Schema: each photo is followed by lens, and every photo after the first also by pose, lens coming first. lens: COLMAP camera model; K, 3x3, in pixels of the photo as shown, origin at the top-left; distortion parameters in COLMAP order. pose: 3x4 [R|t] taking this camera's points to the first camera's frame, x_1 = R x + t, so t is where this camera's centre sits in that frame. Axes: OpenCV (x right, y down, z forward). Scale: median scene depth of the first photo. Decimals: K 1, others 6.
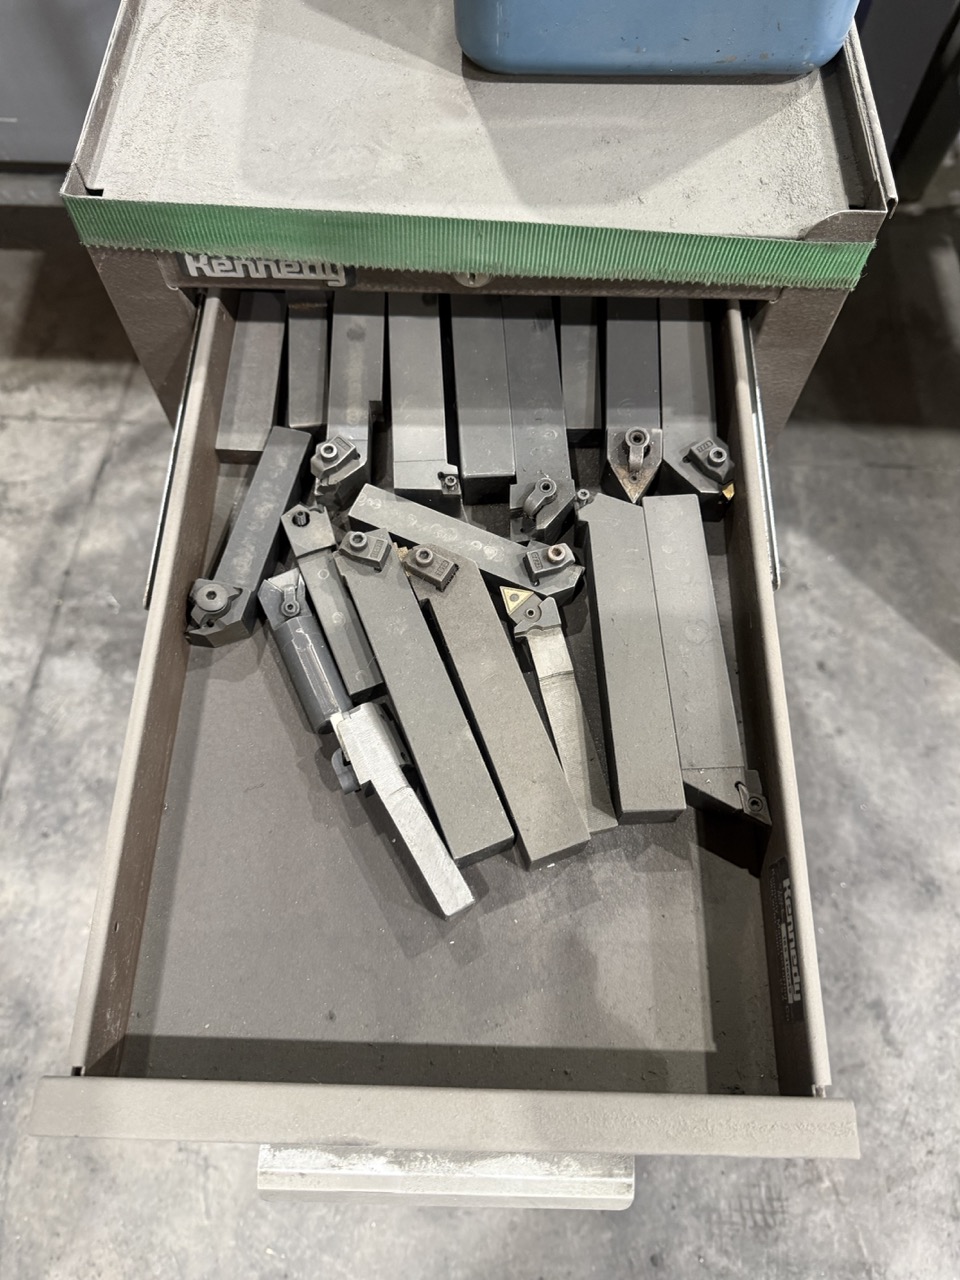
lens RADIAL K [[894.4, 0, 483.2], [0, 894.4, 635.2], [0, 0, 1]] dist [-0.007497, -0.005709]
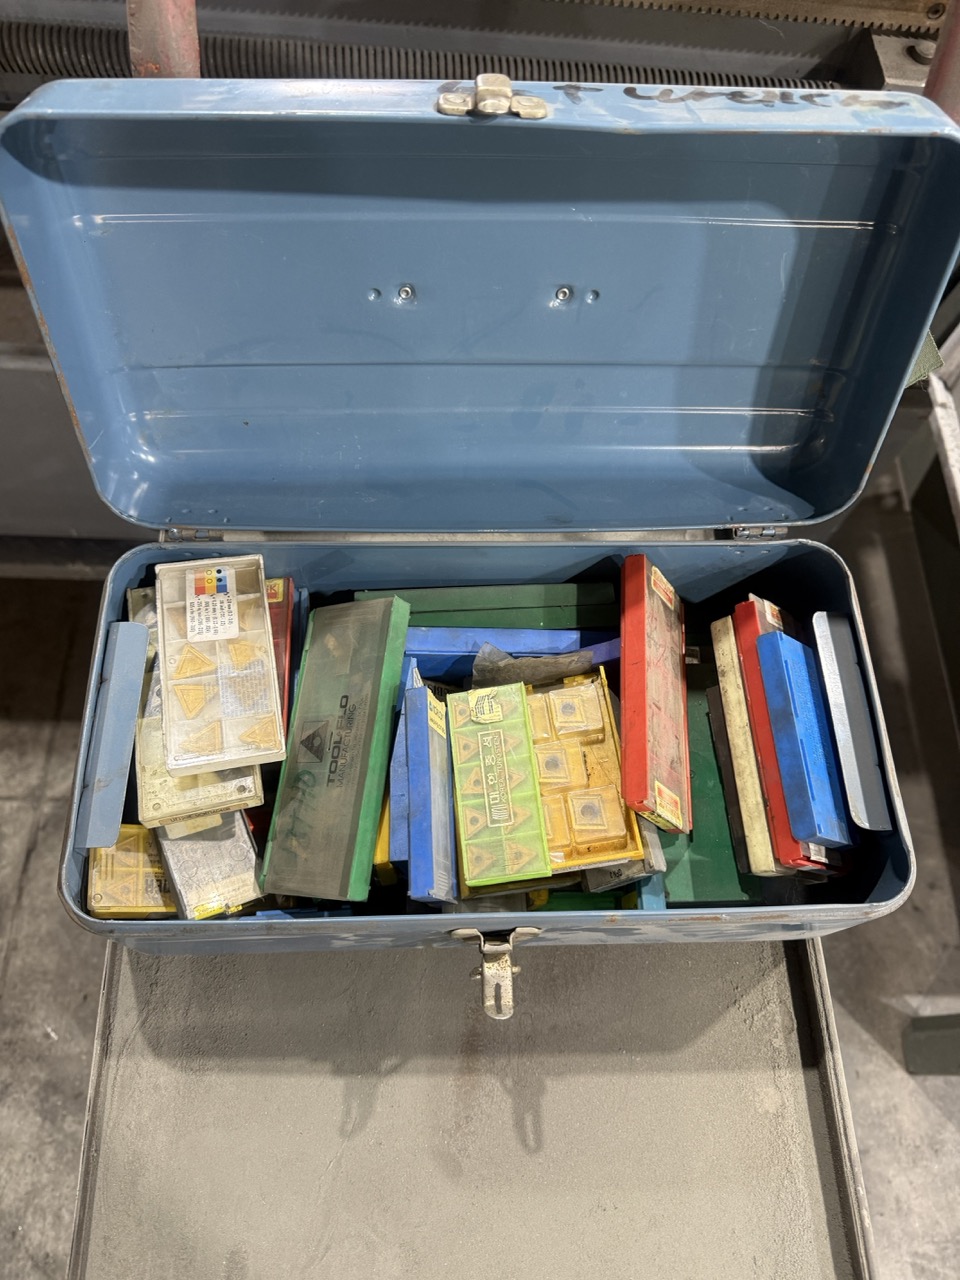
lens RADIAL K [[896.6, 0, 481.5], [0, 896.6, 812.1], [0, 0, 1]] dist [-0.007780, -0.003566]
pose [[0.996573, -0.017482, 0.080844, -0.022222], [0.012938, 0.998325, 0.056389, -0.331466], [-0.081694, -0.055150, 0.995130, 0.010829]]
